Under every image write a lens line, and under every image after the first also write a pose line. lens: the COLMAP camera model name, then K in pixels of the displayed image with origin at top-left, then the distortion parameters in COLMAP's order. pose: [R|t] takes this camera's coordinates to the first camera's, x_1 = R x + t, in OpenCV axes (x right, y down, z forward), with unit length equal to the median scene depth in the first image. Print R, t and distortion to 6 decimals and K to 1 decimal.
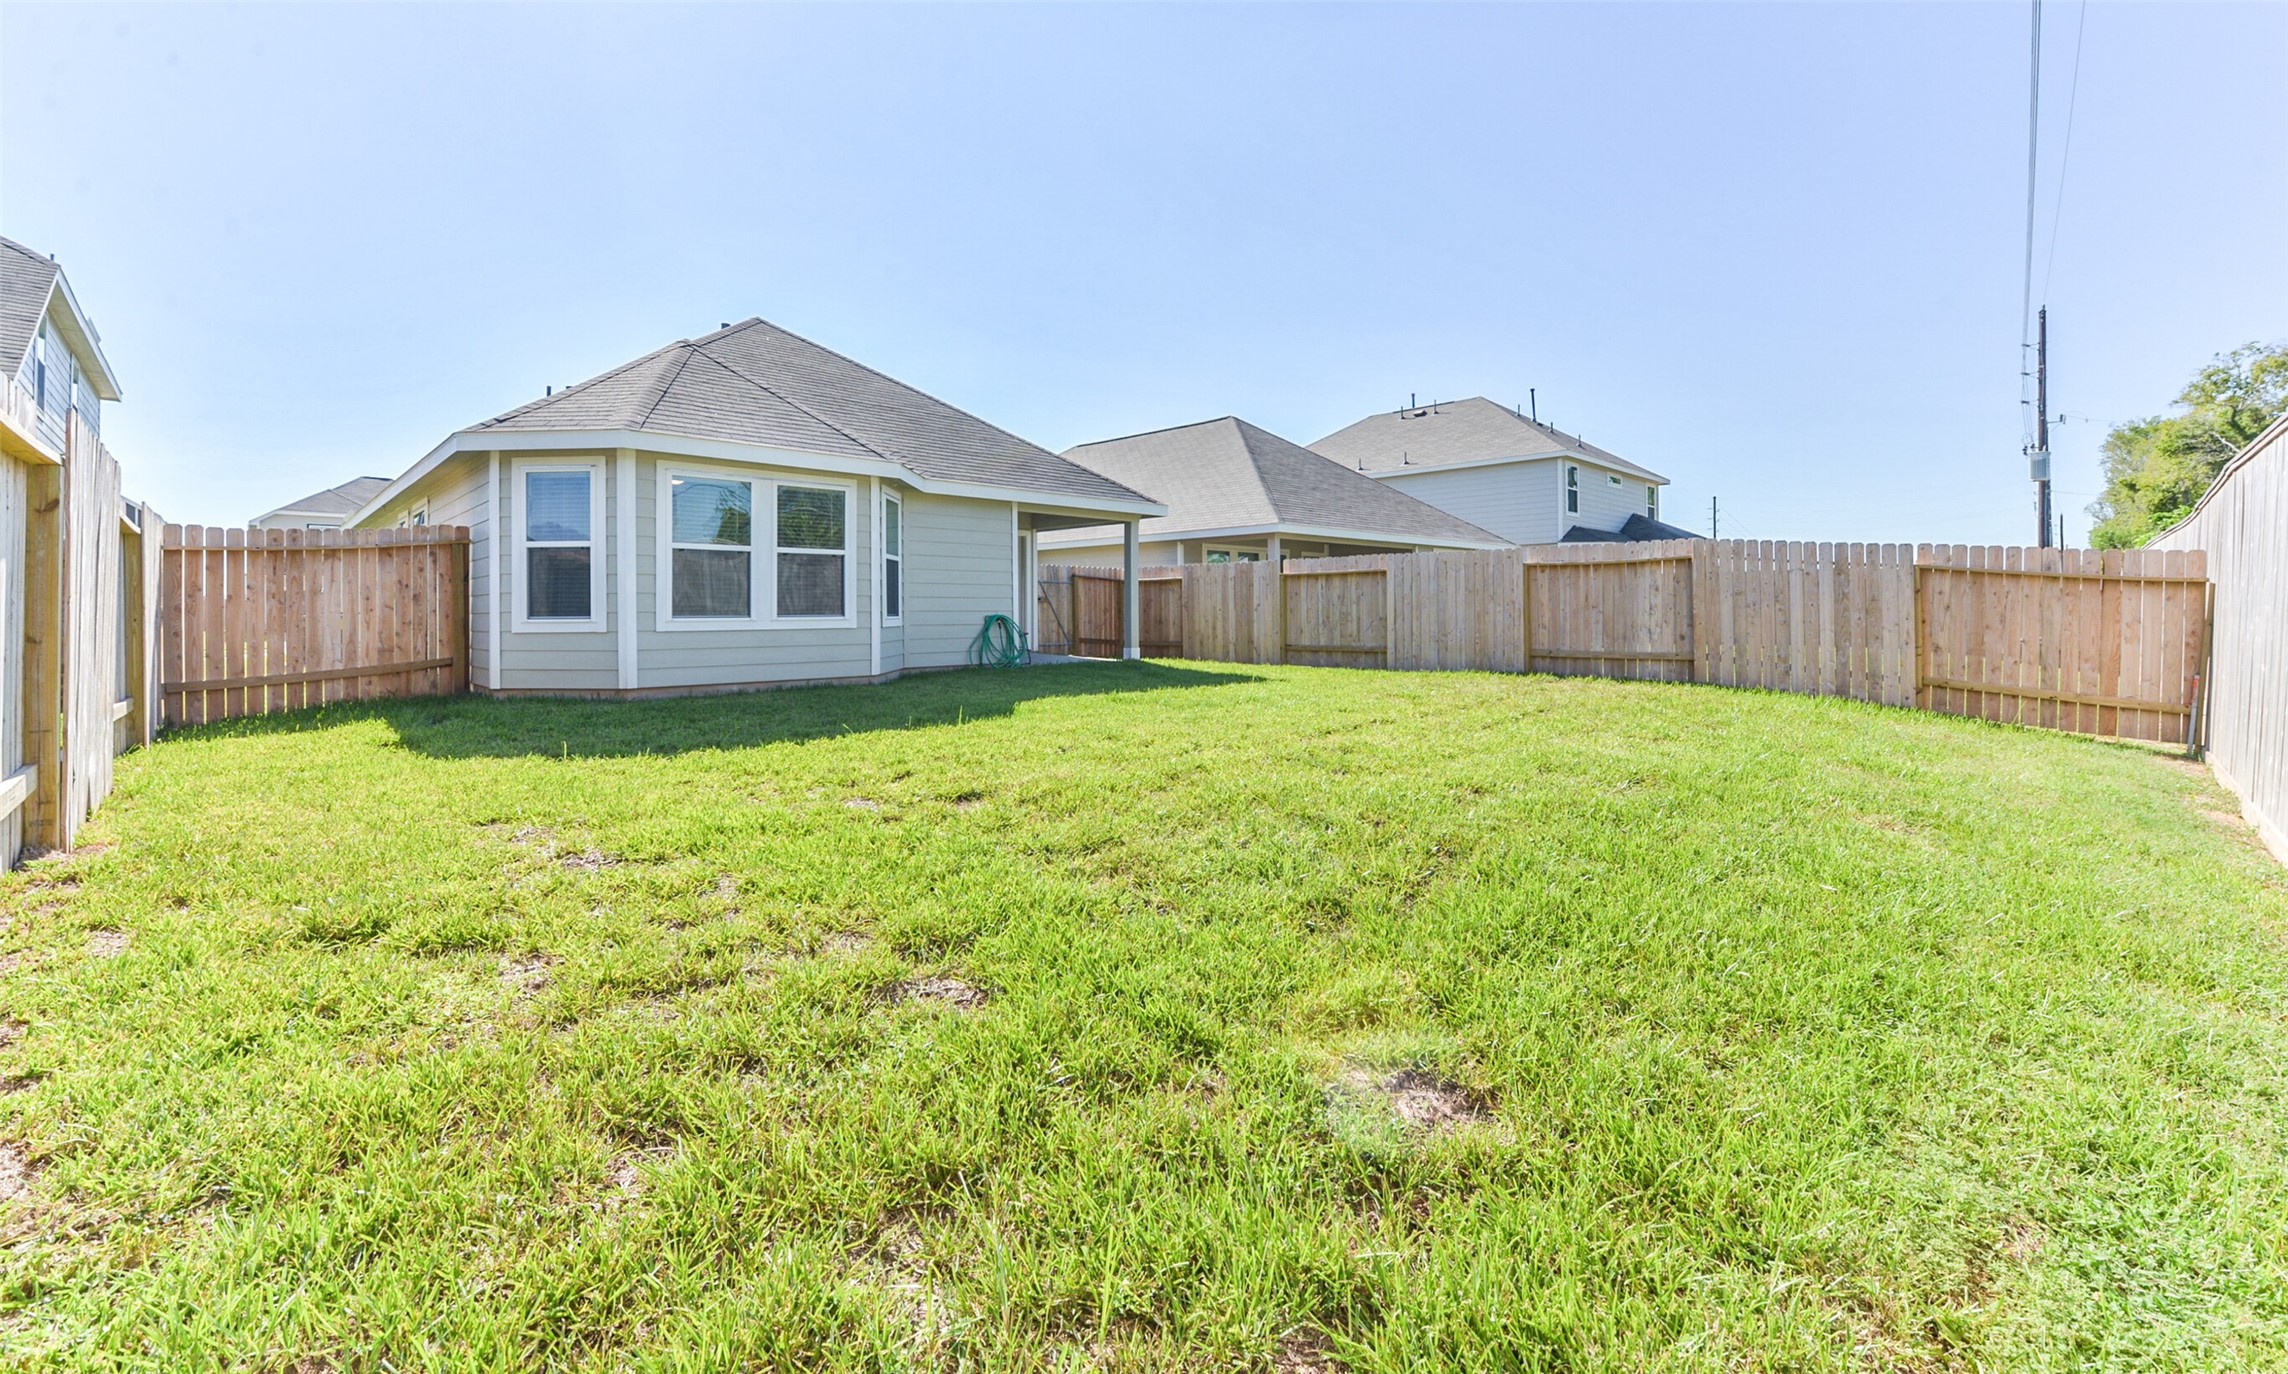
lens RADIAL K [[936.2, 0, 1144.8], [0, 936.2, 606.9], [0, 0, 1]] dist [-0.000034, -0.000005]
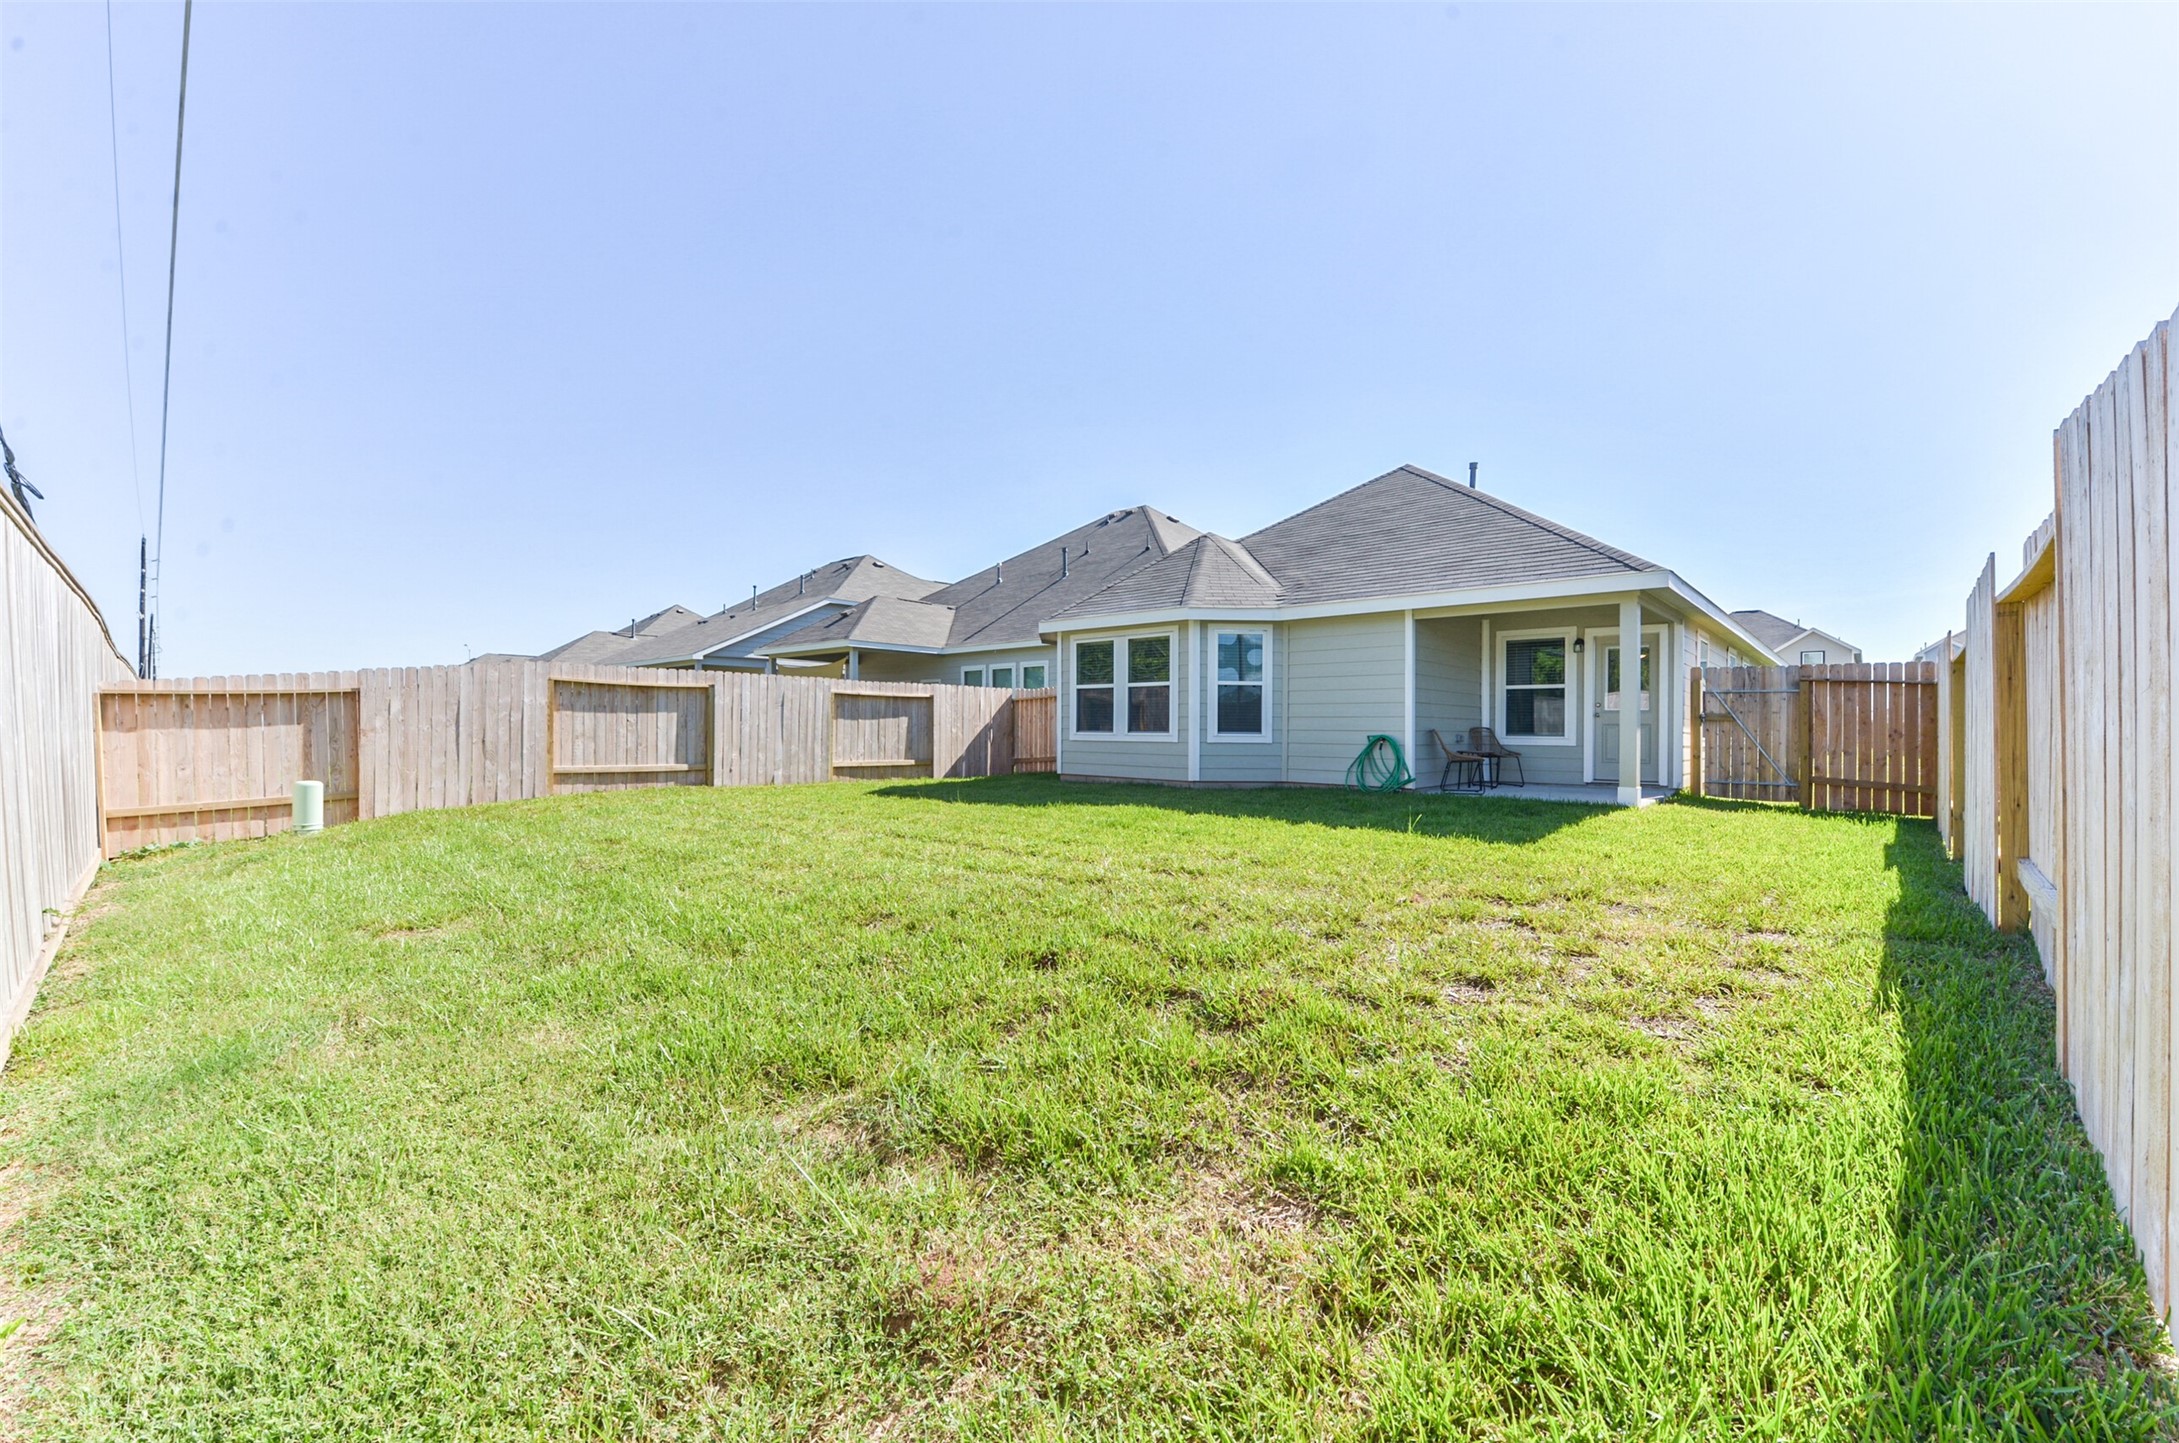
lens RADIAL K [[843.0, 0, 1089.0], [0, 843.0, 723.9], [0, 0, 1]] dist [0.036419, -0.018312]
pose [[0.074345, -0.001024, -0.997232, 0.766516], [-0.002450, 0.999996, -0.001209, -0.000735], [0.997230, 0.002533, 0.074342, 0.745226]]
